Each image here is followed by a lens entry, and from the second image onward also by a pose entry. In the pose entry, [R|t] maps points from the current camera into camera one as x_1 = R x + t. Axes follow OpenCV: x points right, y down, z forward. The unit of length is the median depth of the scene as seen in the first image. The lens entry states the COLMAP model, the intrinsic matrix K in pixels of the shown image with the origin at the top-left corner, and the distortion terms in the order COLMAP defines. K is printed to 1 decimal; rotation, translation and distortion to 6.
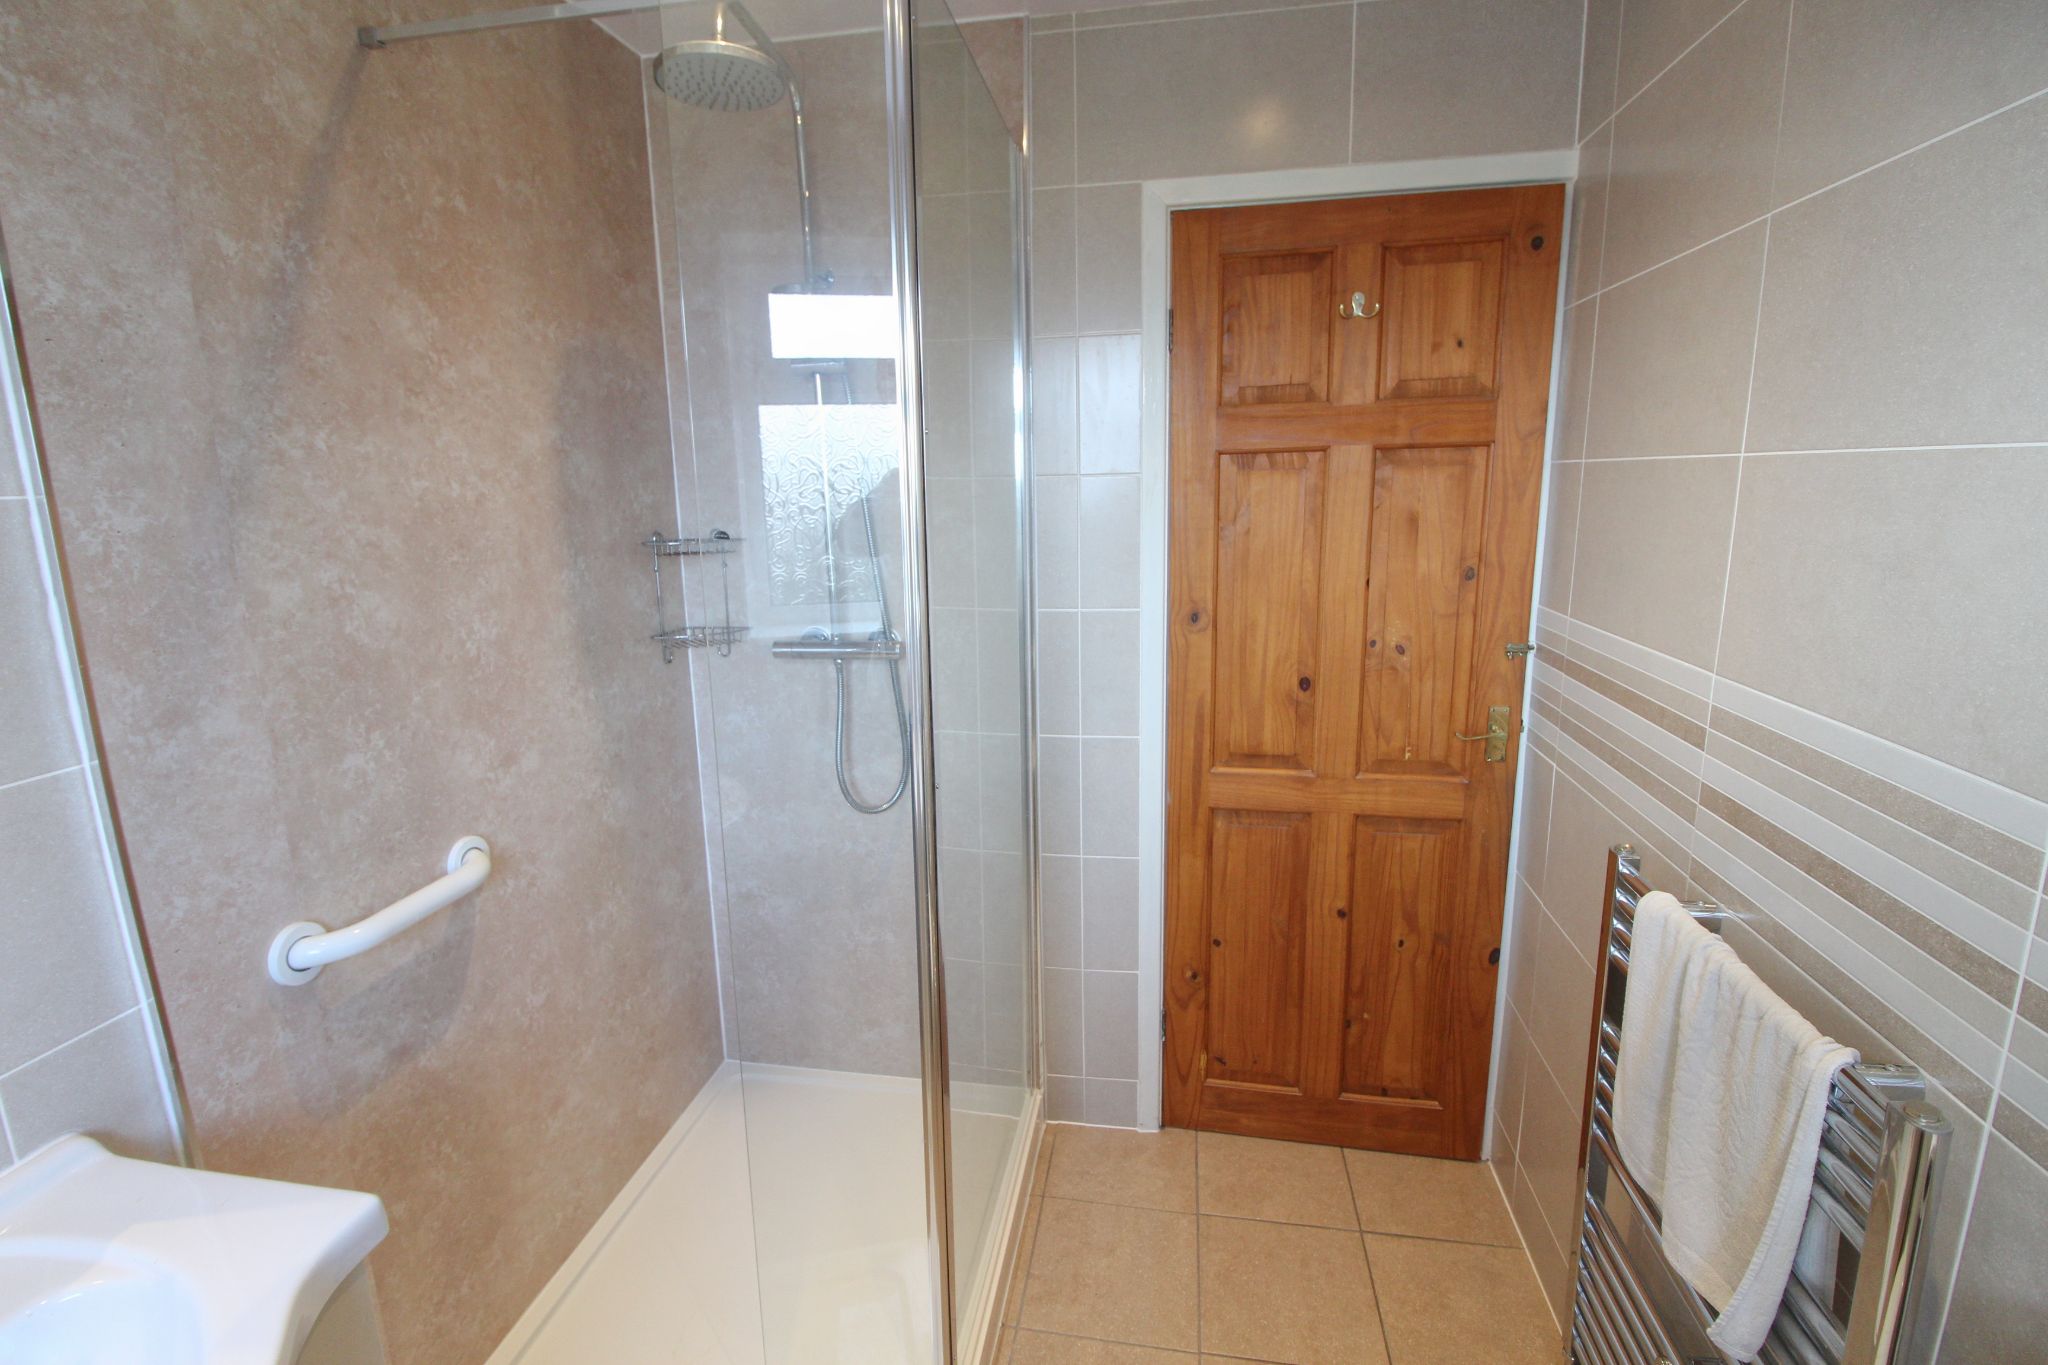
lens RADIAL K [[945.2, 0, 1015.3], [0, 945.2, 668.0], [0, 0, 1]] dist [-0.001283, -0.013882]
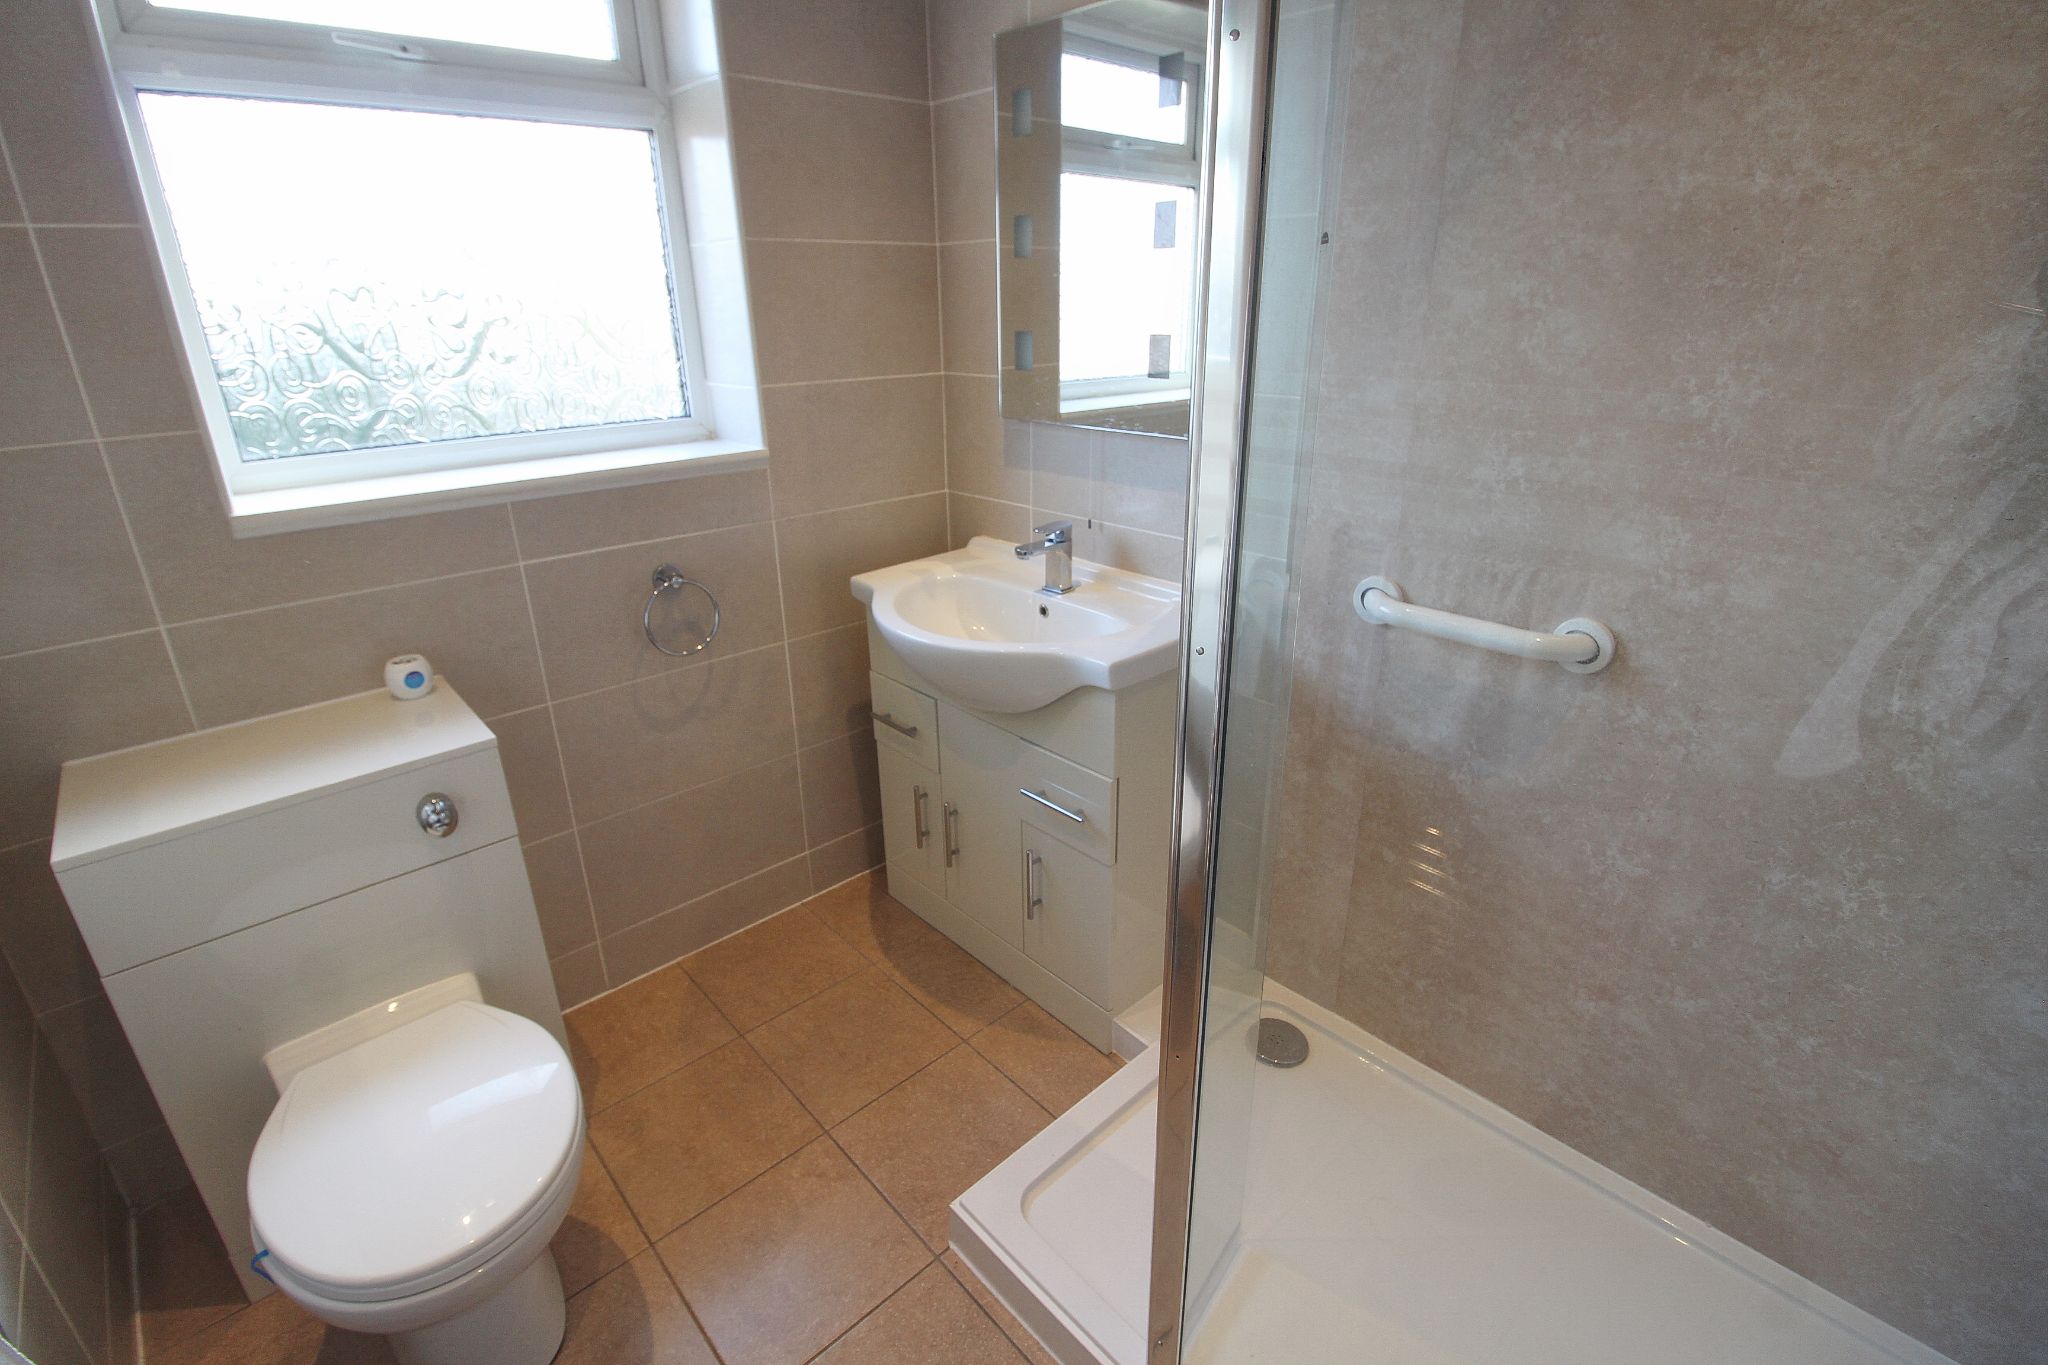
lens RADIAL K [[945.2, 0, 1015.3], [0, 945.2, 668.0], [0, 0, 1]] dist [-0.001283, -0.013882]
pose [[-0.608579, 0.310921, -0.730041, 0.457105], [-0.129908, 0.868580, 0.478218, -0.151128], [0.782787, 0.385871, -0.488208, 1.185126]]
